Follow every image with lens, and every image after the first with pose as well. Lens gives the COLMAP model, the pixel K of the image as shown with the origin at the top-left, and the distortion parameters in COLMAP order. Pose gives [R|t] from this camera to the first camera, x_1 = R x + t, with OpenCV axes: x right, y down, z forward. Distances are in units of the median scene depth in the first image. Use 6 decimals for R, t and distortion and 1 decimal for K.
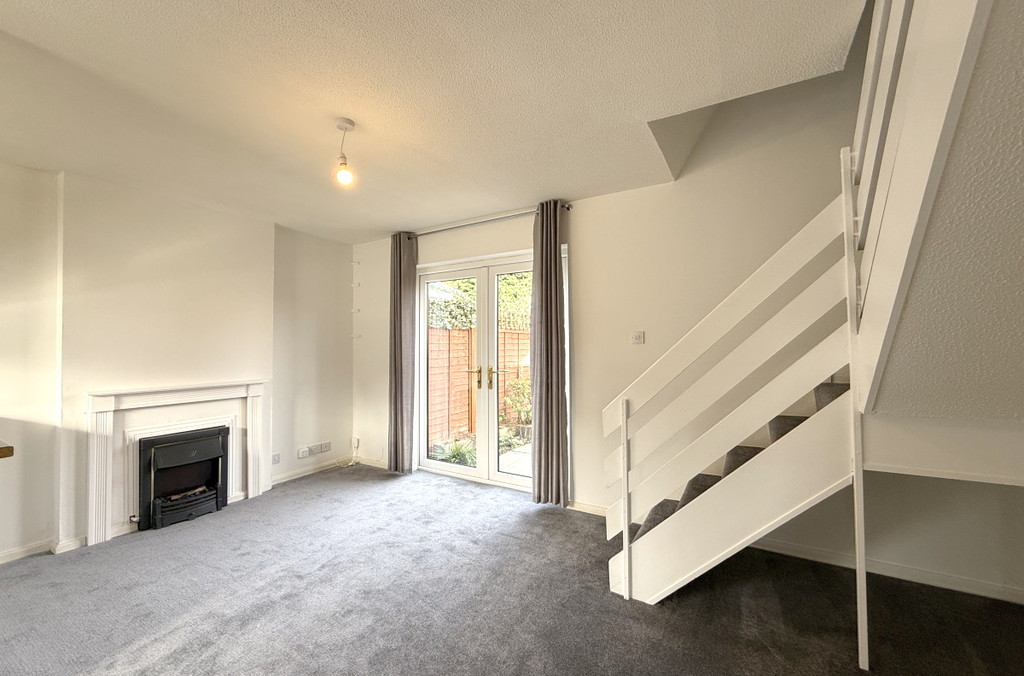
lens RADIAL K [[407.4, 0, 512.0], [0, 407.4, 338.0], [0, 0, 1]] dist [-0.000814, -0.000002]
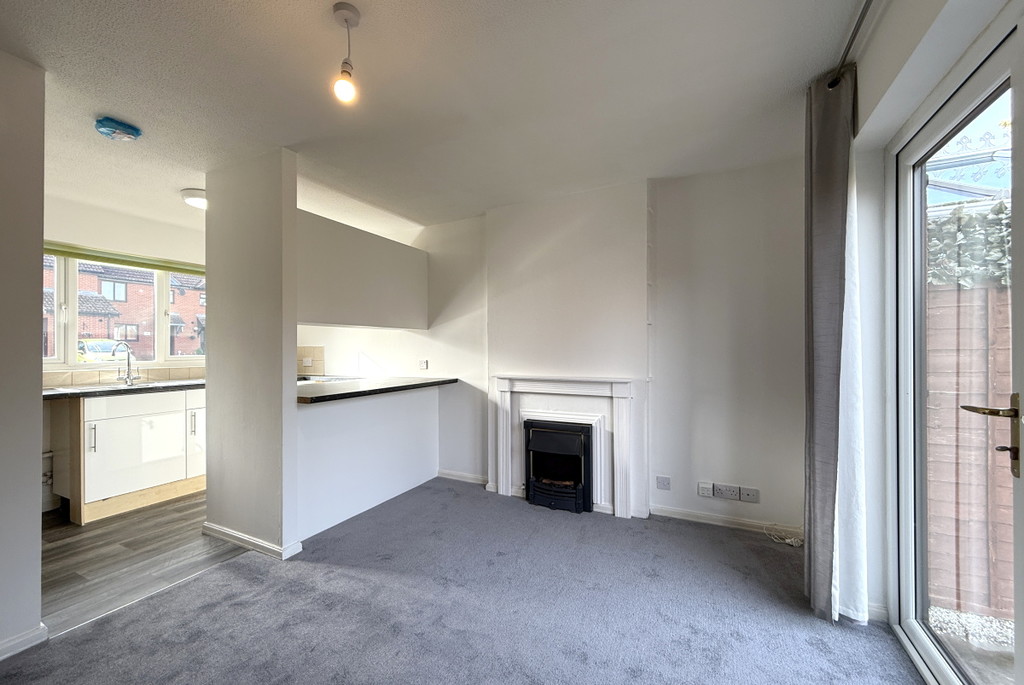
lens RADIAL K [[407.7, 0, 512.0], [0, 407.7, 342.5], [0, 0, 1]] dist [-0.001104, -0.000114]
pose [[0.063127, -0.008230, -0.997972, 0.215340], [0.021643, 0.999742, -0.006875, 0.034838], [0.997771, -0.021165, 0.063289, 0.812869]]
